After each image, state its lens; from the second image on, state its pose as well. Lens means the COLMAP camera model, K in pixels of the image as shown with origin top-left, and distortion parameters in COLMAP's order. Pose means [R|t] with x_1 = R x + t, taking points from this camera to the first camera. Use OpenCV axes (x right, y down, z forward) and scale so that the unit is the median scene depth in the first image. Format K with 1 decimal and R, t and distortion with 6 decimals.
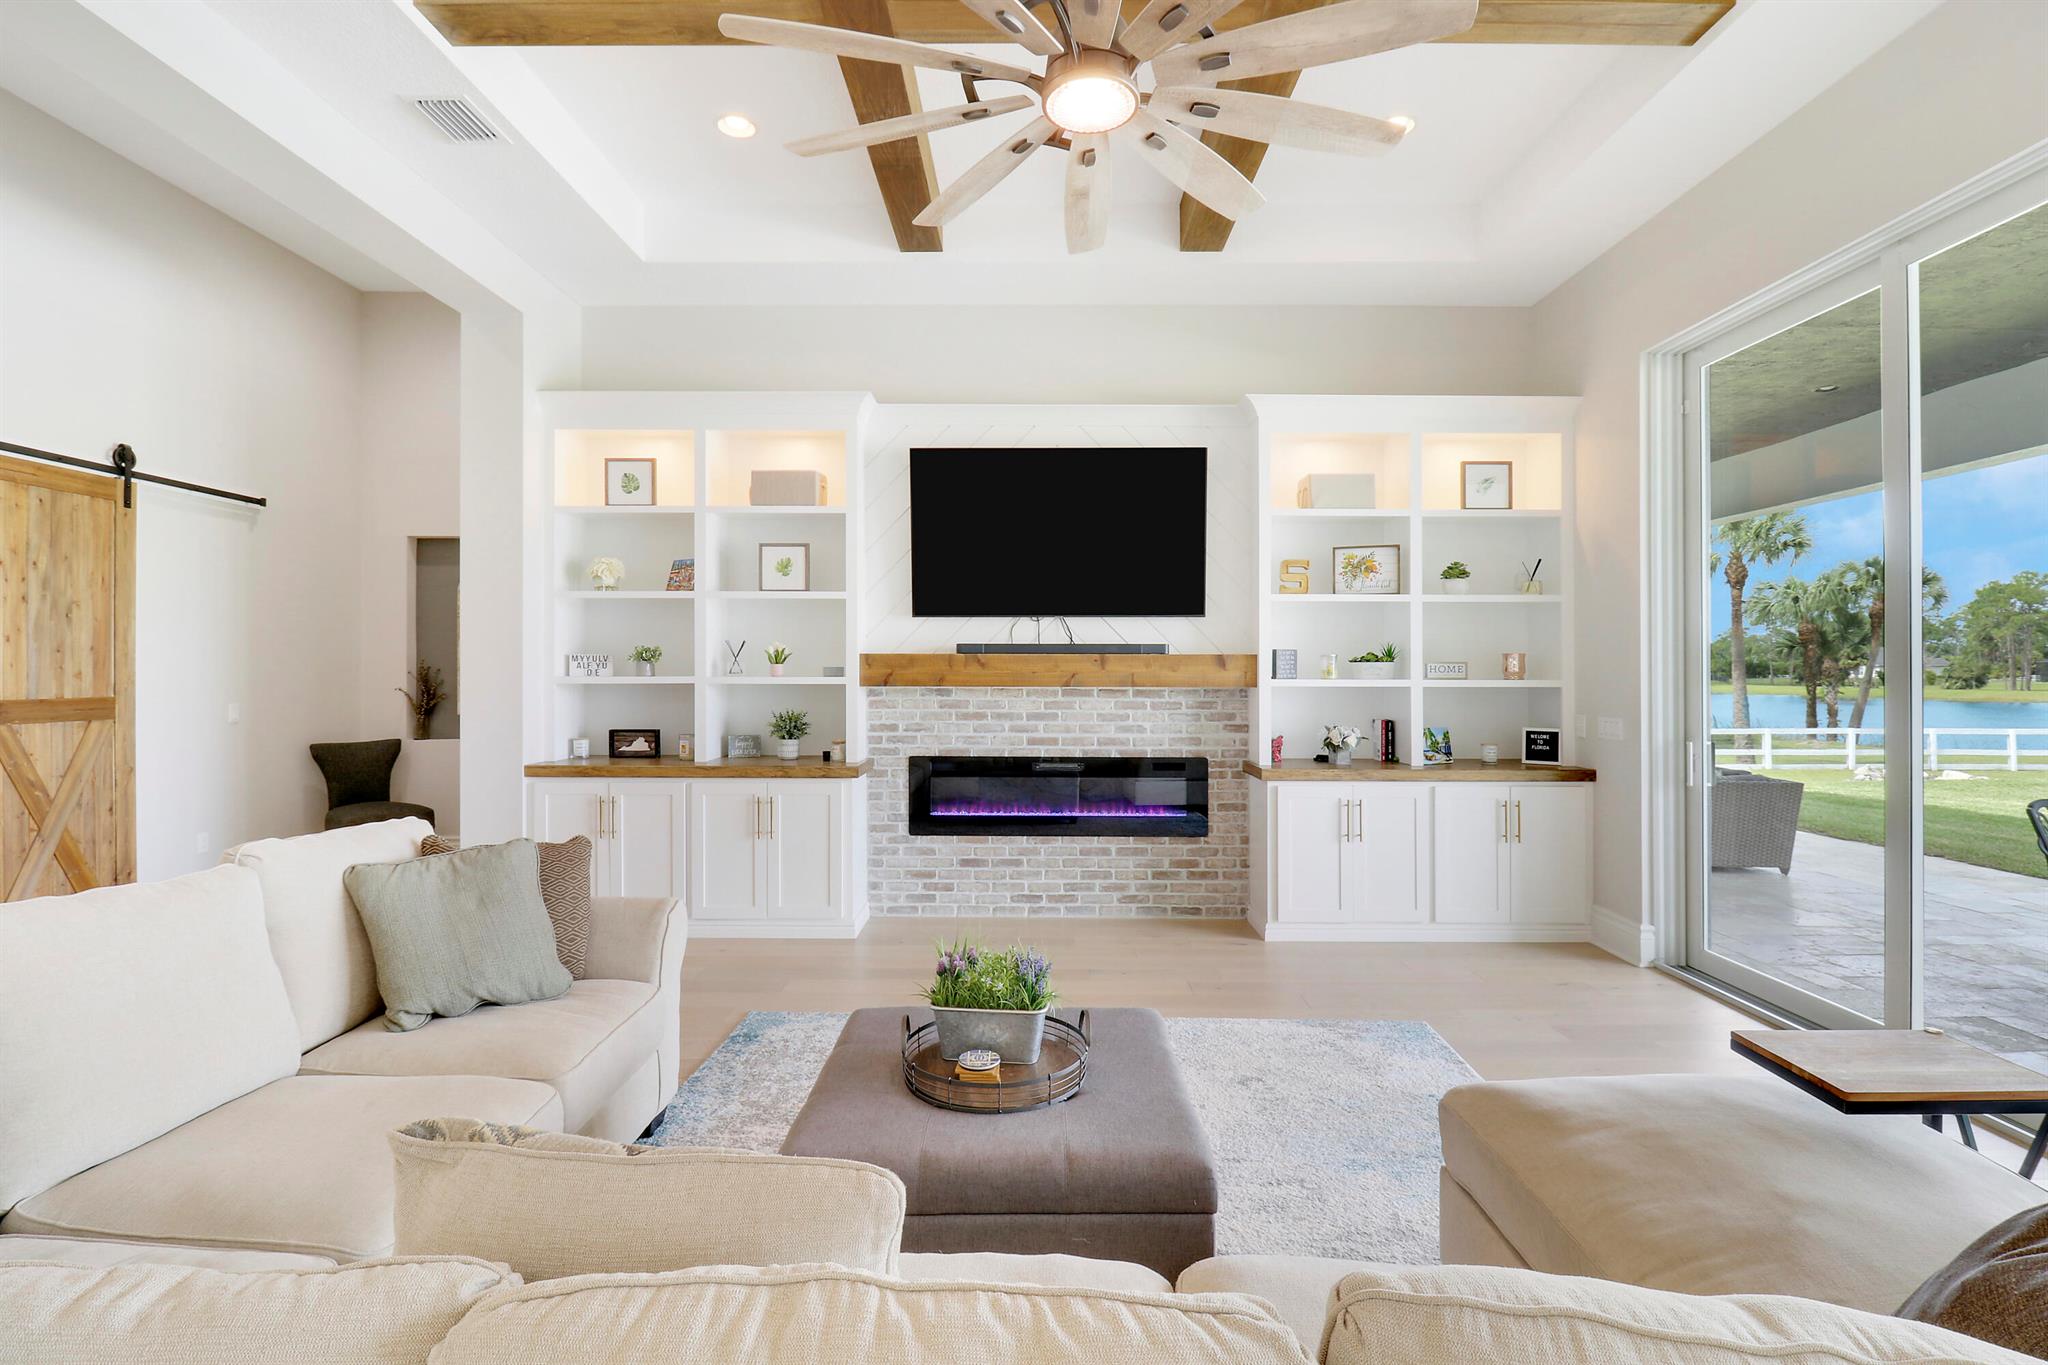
lens RADIAL K [[963.8, 0, 1036.9], [0, 963.8, 659.9], [0, 0, 1]] dist [0.003703, -0.014099]
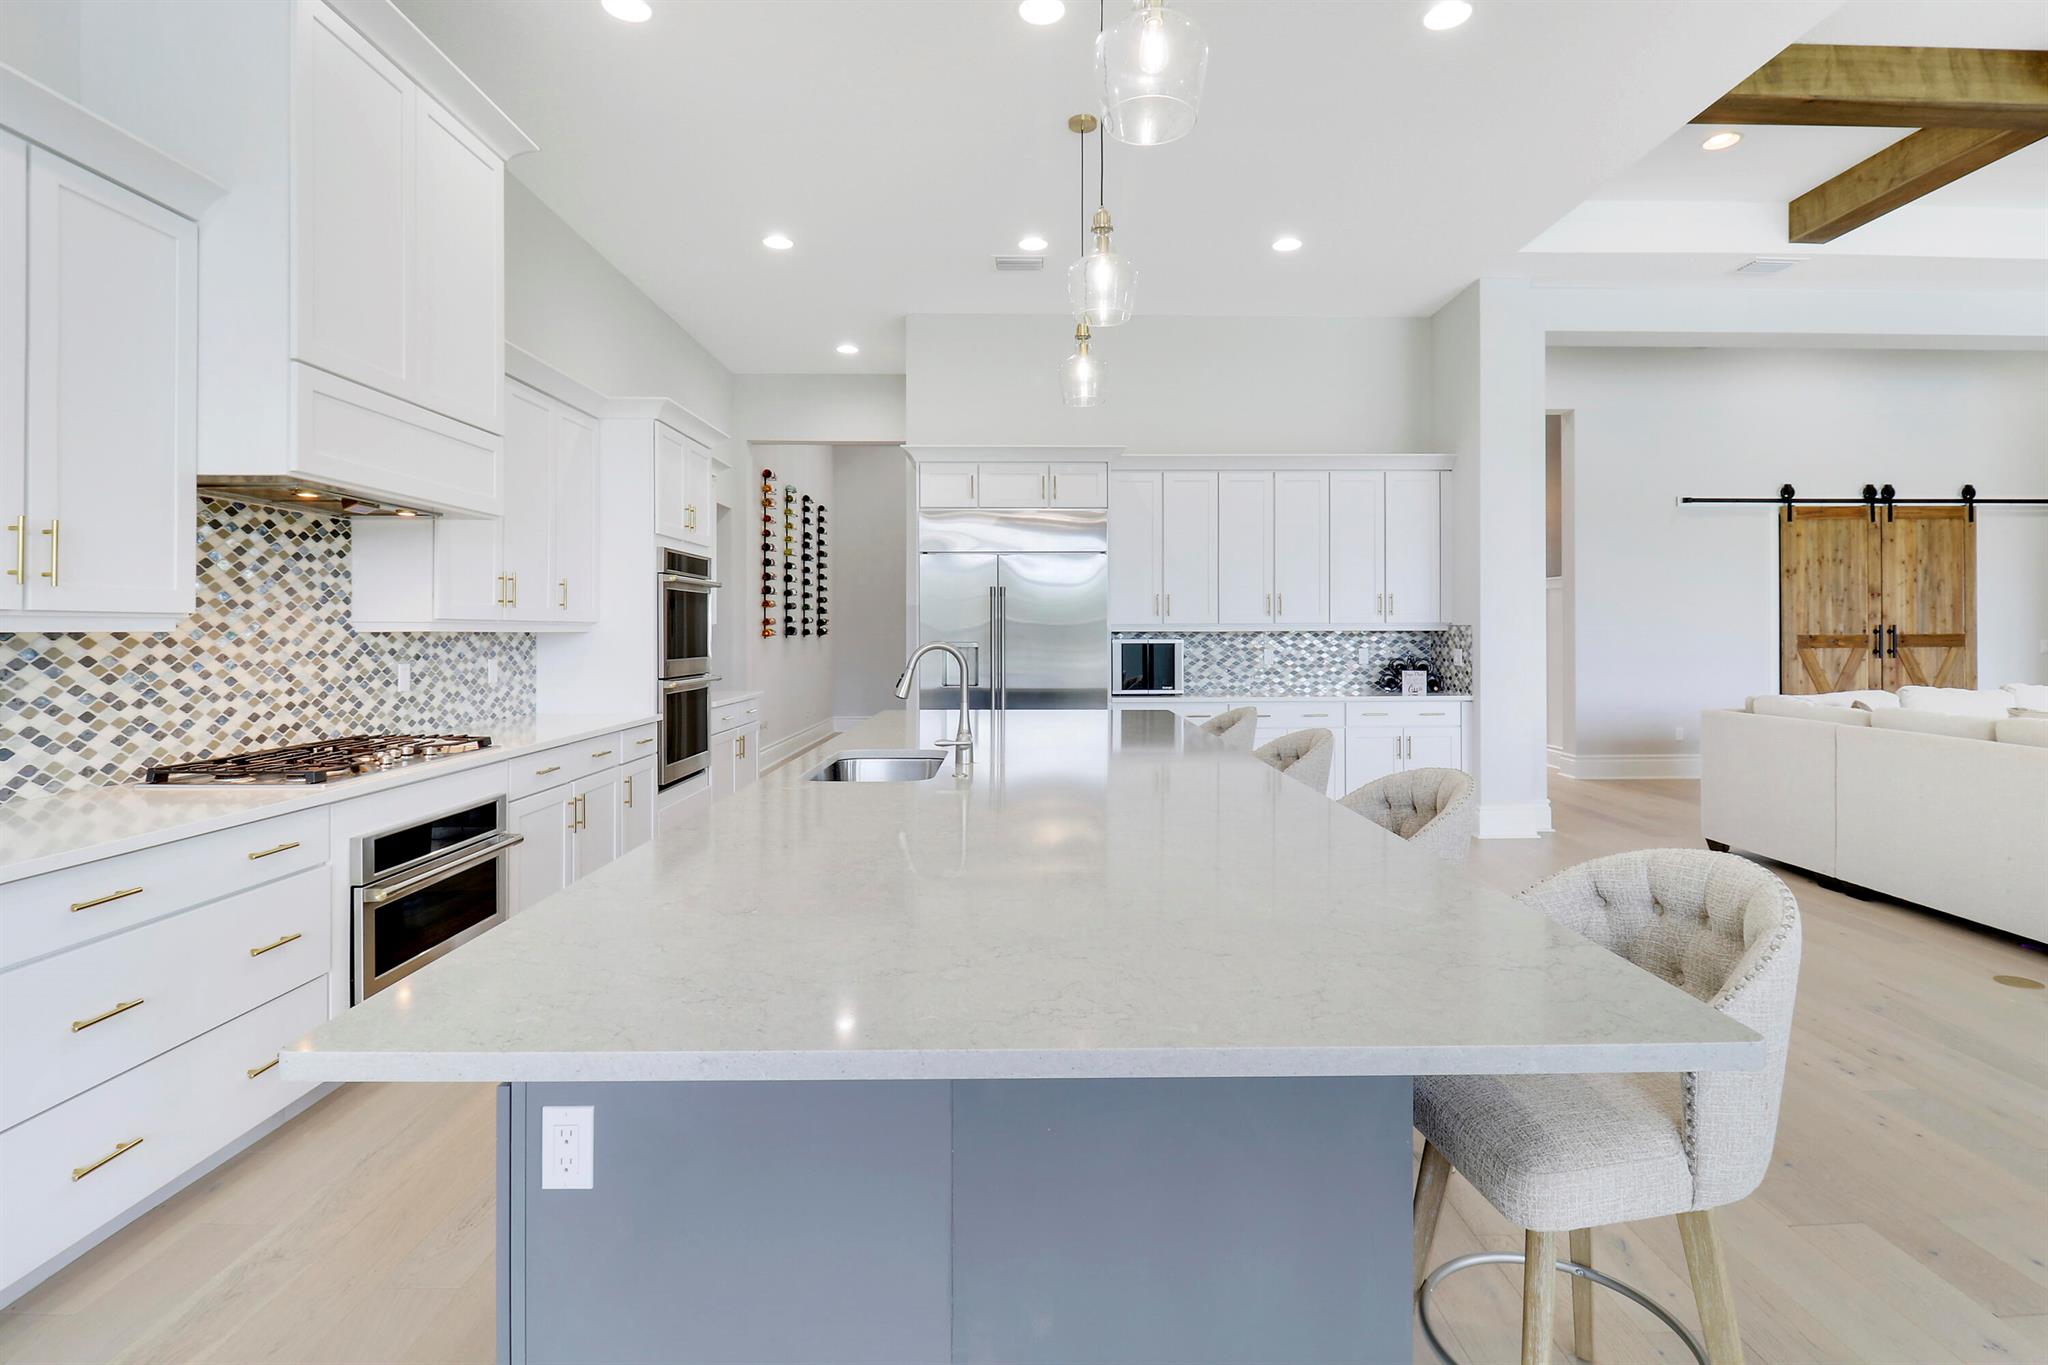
lens RADIAL K [[954.3, 0, 1035.3], [0, 954.3, 631.4], [0, 0, 1]] dist [0.002349, -0.016035]
pose [[0.016175, -0.002792, -0.999865, 0.650089], [0.015543, 0.999876, -0.002540, 0.012130], [0.999748, -0.015500, 0.016216, -0.649669]]
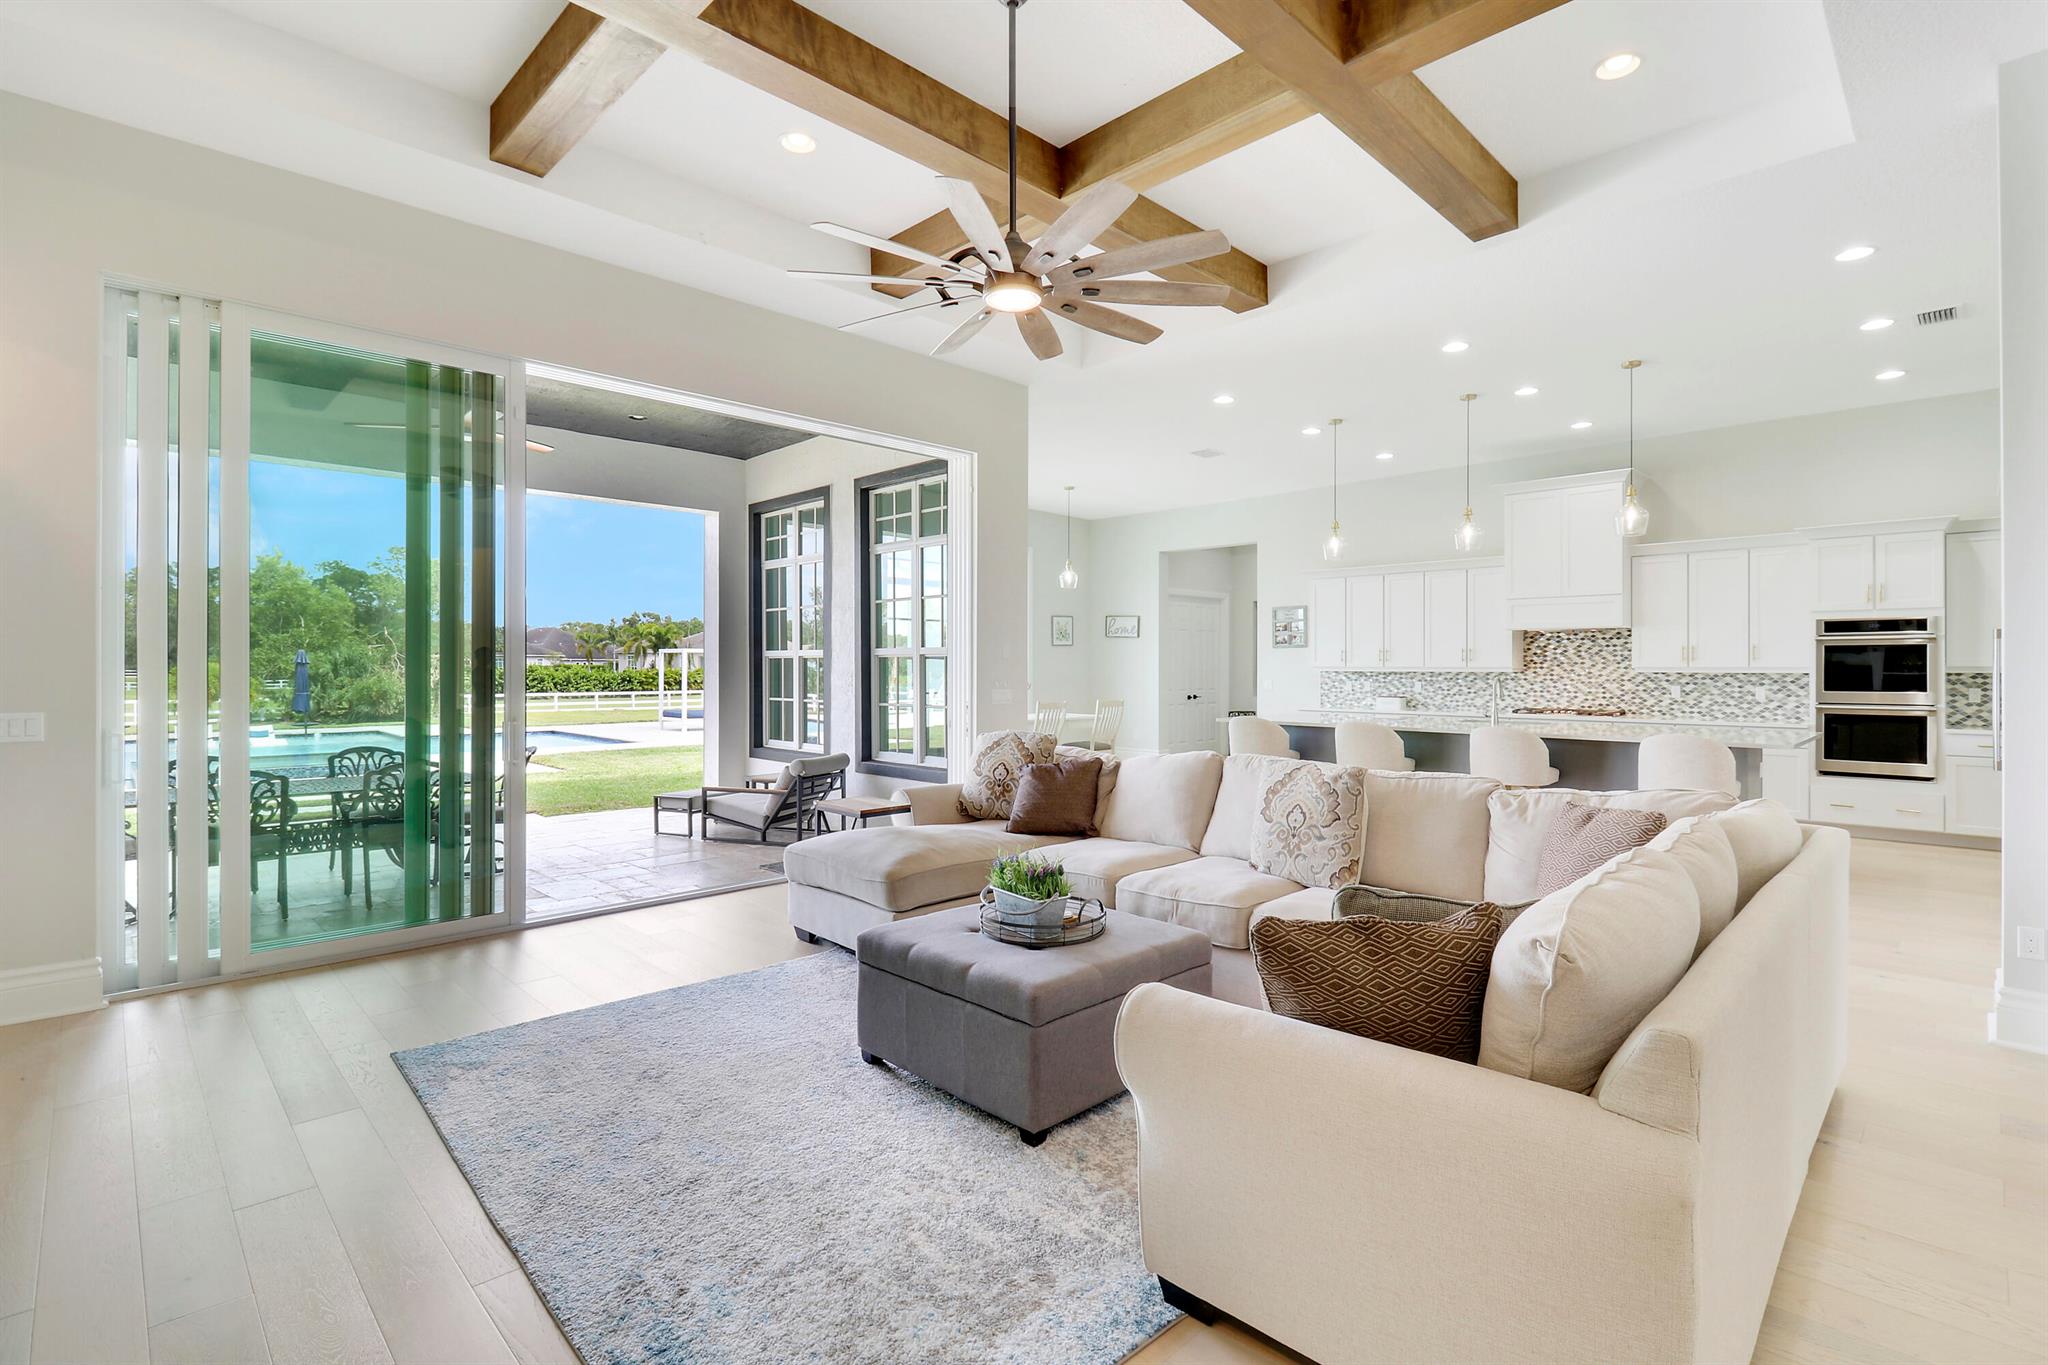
lens RADIAL K [[948.0, 0, 1041.1], [0, 948.0, 669.5], [0, 0, 1]] dist [0.000009, -0.015383]
pose [[-0.712052, -0.004104, 0.702115, -0.446931], [-0.011202, 0.999922, -0.005516, 0.020166], [-0.702037, -0.011793, -0.712043, 0.861355]]
